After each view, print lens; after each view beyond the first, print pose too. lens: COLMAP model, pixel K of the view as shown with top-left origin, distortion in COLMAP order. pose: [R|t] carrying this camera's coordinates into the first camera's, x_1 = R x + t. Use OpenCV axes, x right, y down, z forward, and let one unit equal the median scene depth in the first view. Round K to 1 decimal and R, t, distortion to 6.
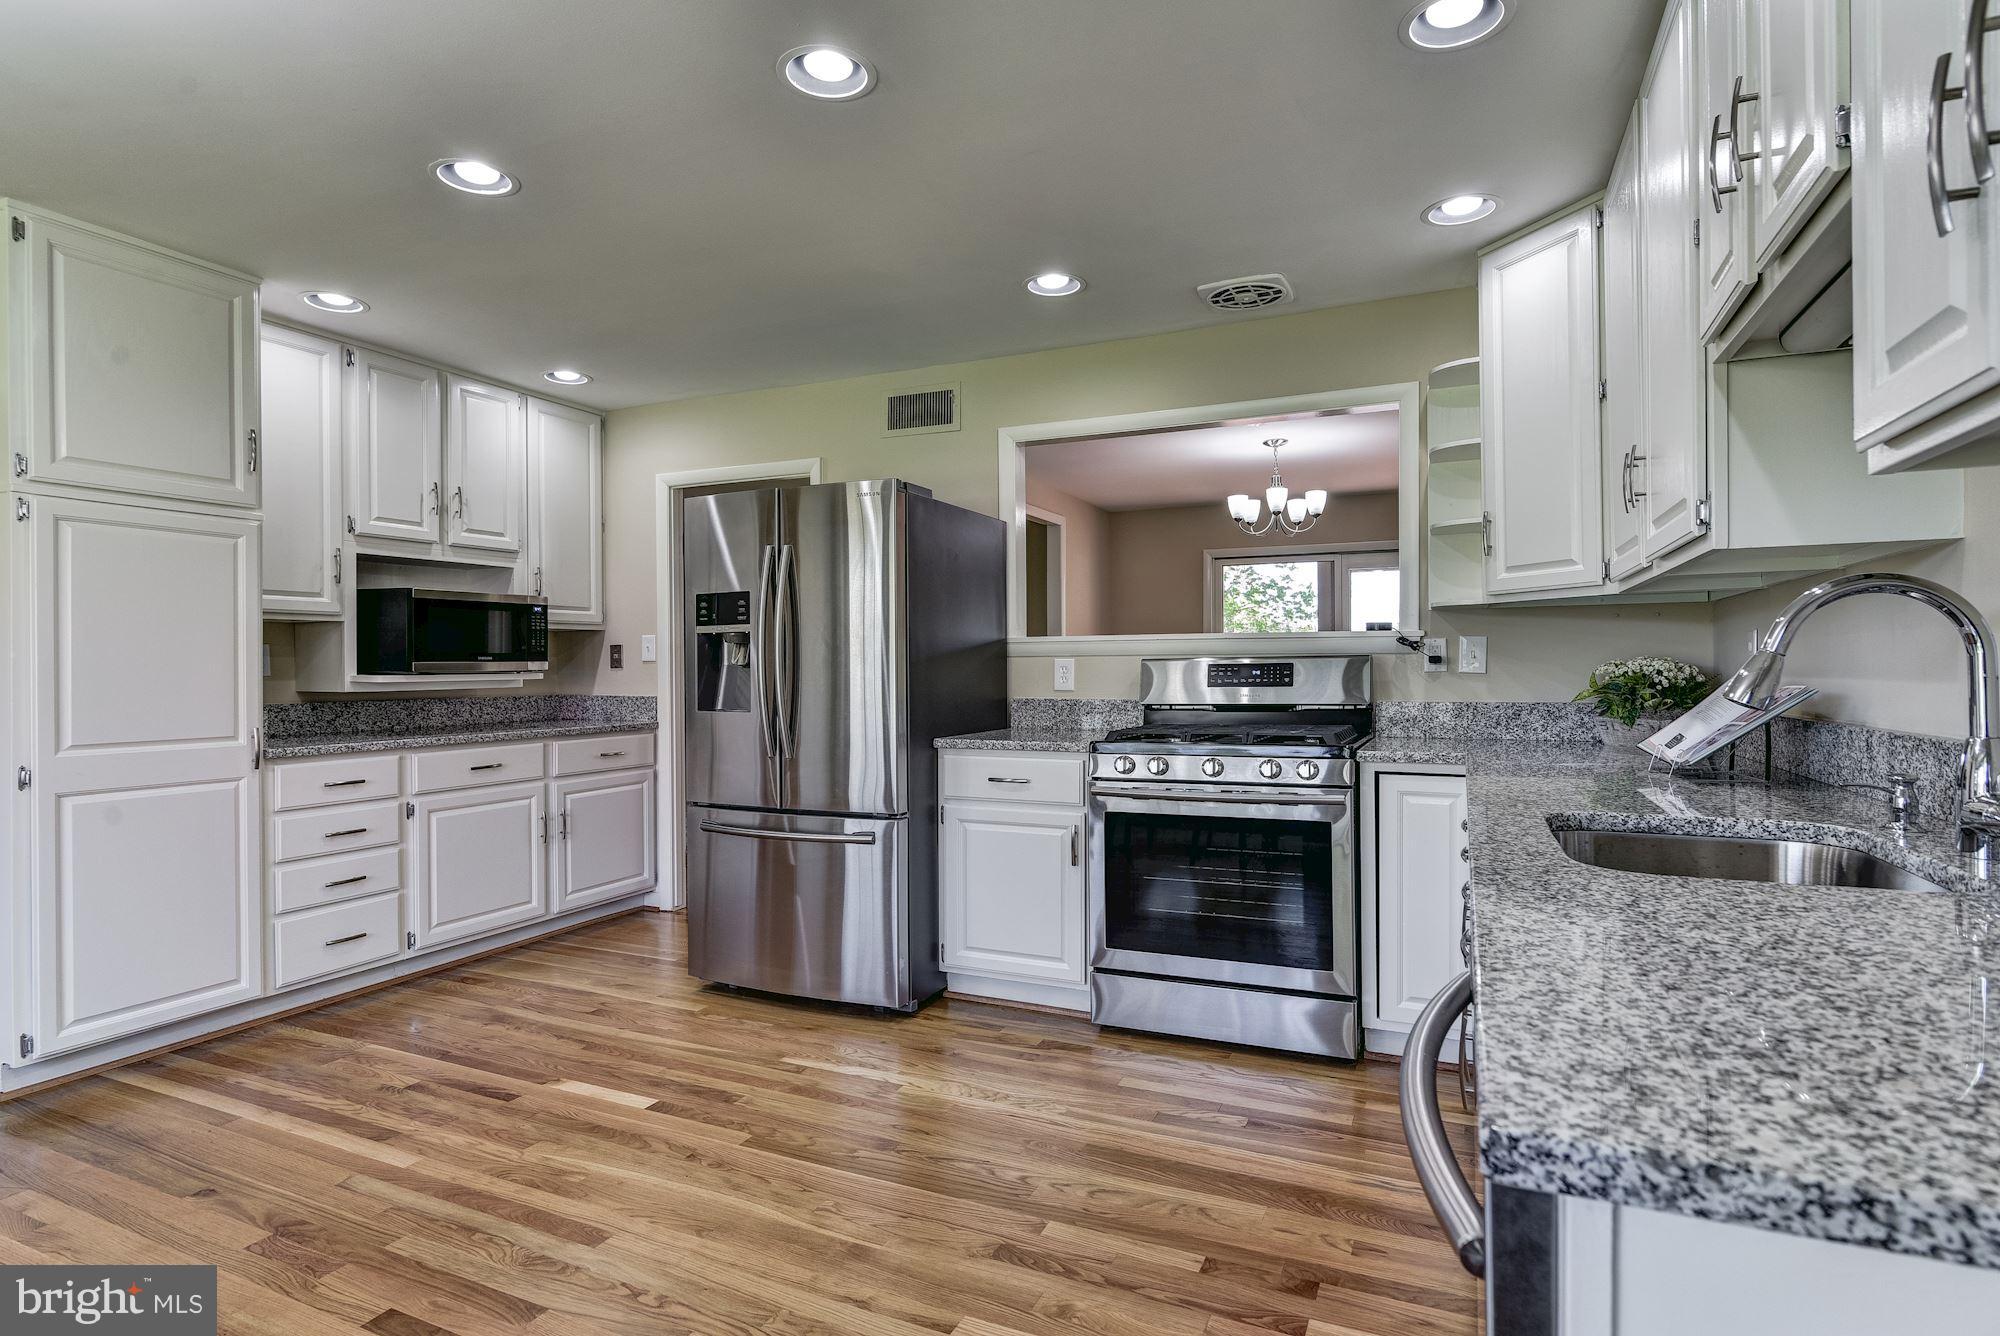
lens RADIAL K [[993.1, 0, 1012.9], [0, 993.1, 664.3], [0, 0, 1]] dist [0.012694, -0.001945]
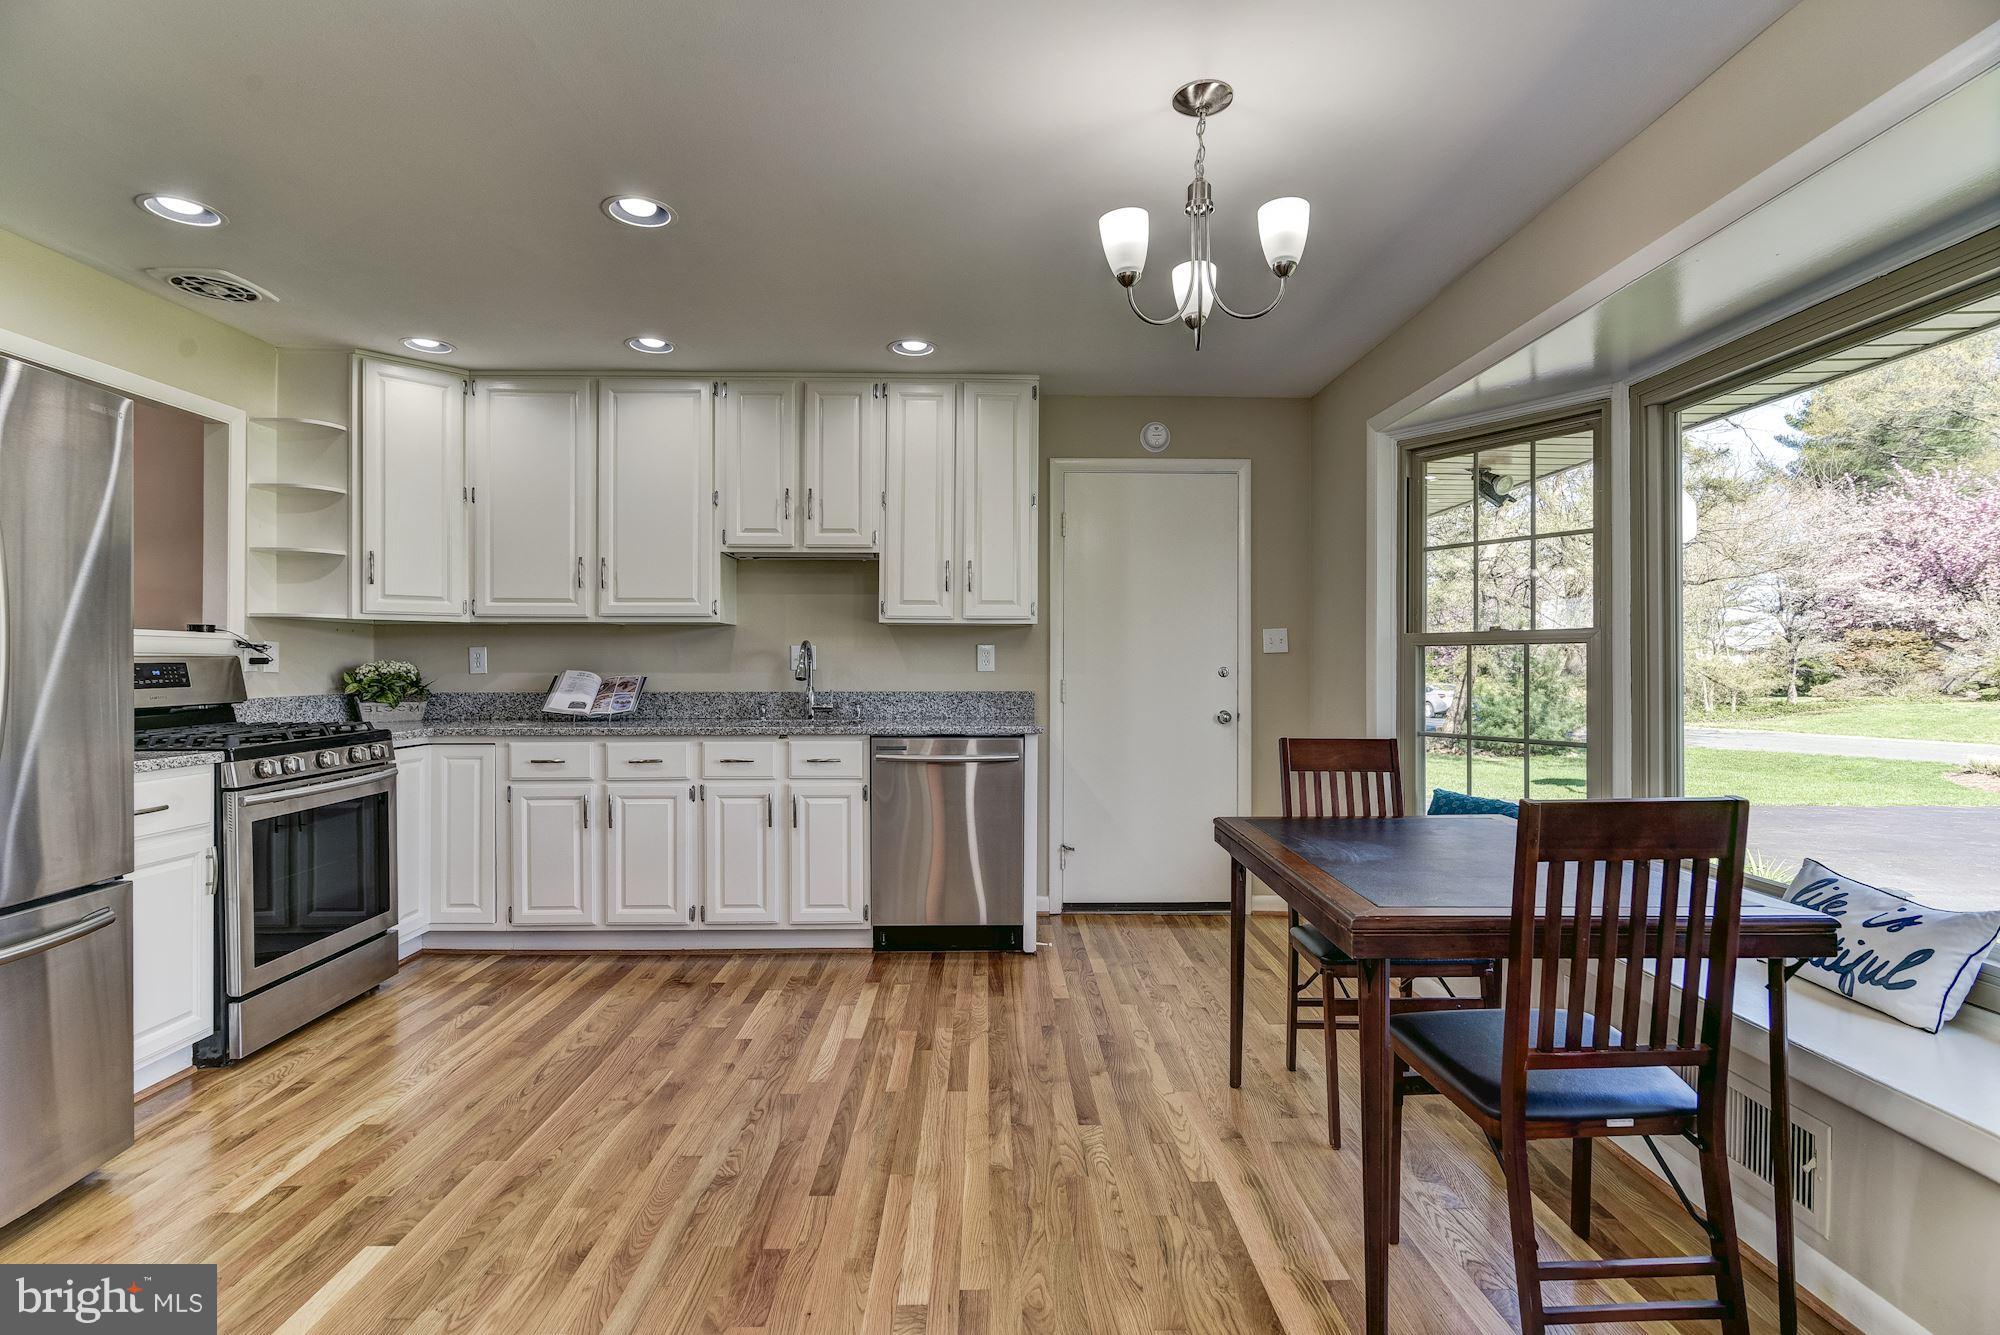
lens RADIAL K [[993.1, 0, 1005.6], [0, 993.1, 672.5], [0, 0, 1]] dist [0.012694, -0.001945]
pose [[-0.423737, 0.008063, 0.905749, -1.148258], [0.004075, 0.999967, -0.006995, 0.022050], [-0.905776, 0.000727, -0.423756, 0.834655]]
